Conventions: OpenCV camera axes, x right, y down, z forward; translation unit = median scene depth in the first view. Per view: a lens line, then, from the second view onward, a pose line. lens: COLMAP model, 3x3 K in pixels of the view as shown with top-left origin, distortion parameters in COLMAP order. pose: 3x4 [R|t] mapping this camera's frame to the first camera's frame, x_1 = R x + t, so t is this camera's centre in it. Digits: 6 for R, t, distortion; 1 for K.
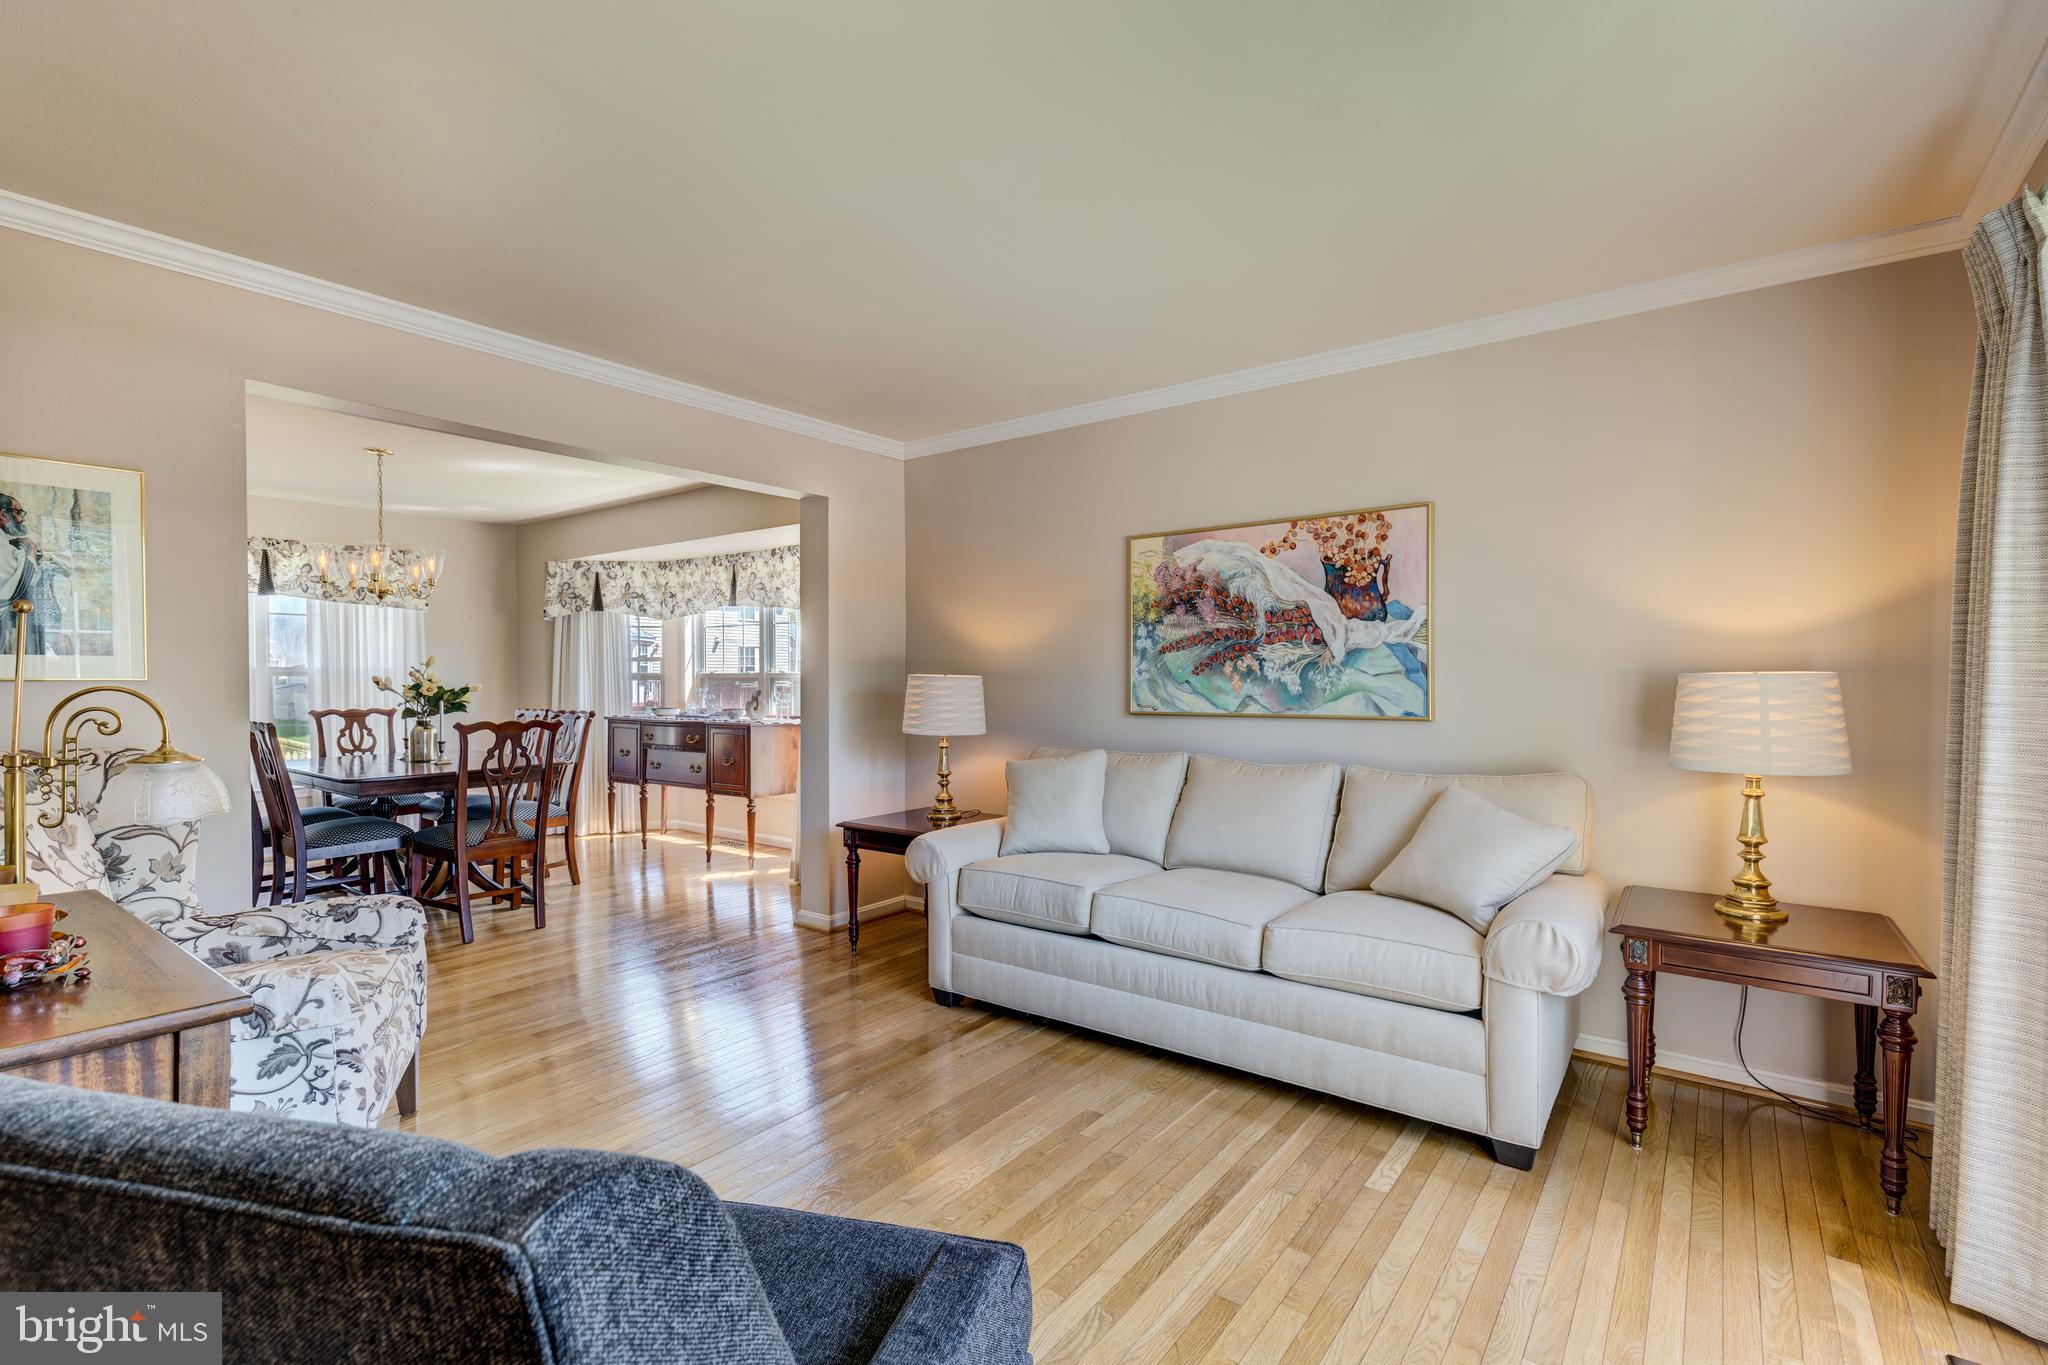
lens RADIAL K [[932.4, 0, 1018.1], [0, 932.4, 686.9], [0, 0, 1]] dist [-0.003628, -0.000079]
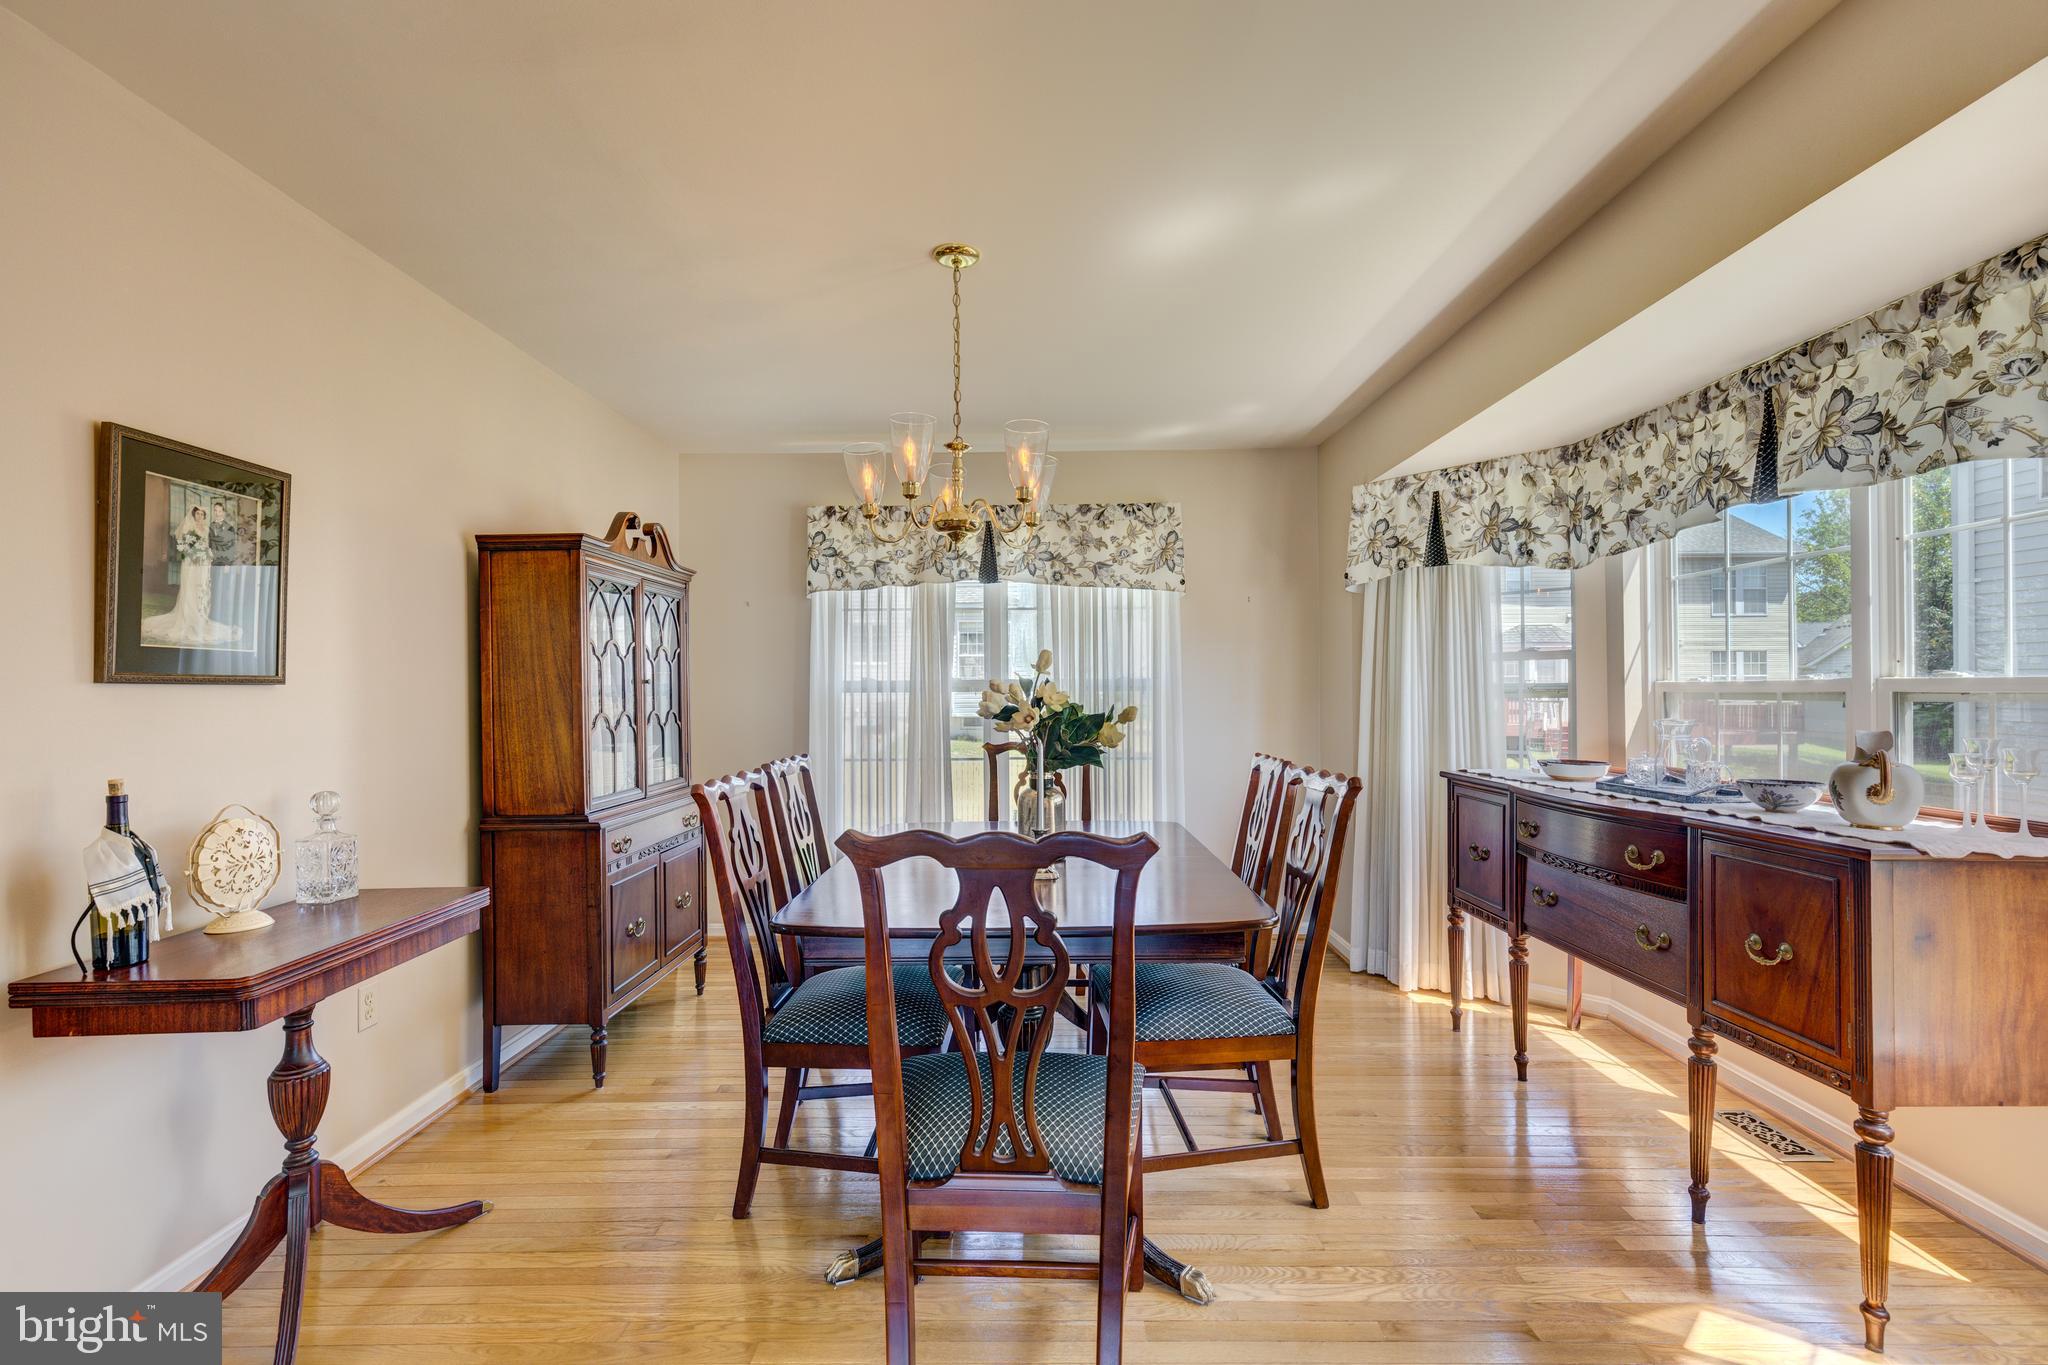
lens RADIAL K [[932.4, 0, 1018.0], [0, 932.4, 686.5], [0, 0, 1]] dist [-0.003628, -0.000079]
pose [[0.601275, -0.006522, -0.799016, -0.187196], [-0.006366, 0.999896, -0.012952, -0.005667], [0.799017, 0.012874, 0.601171, 0.532326]]
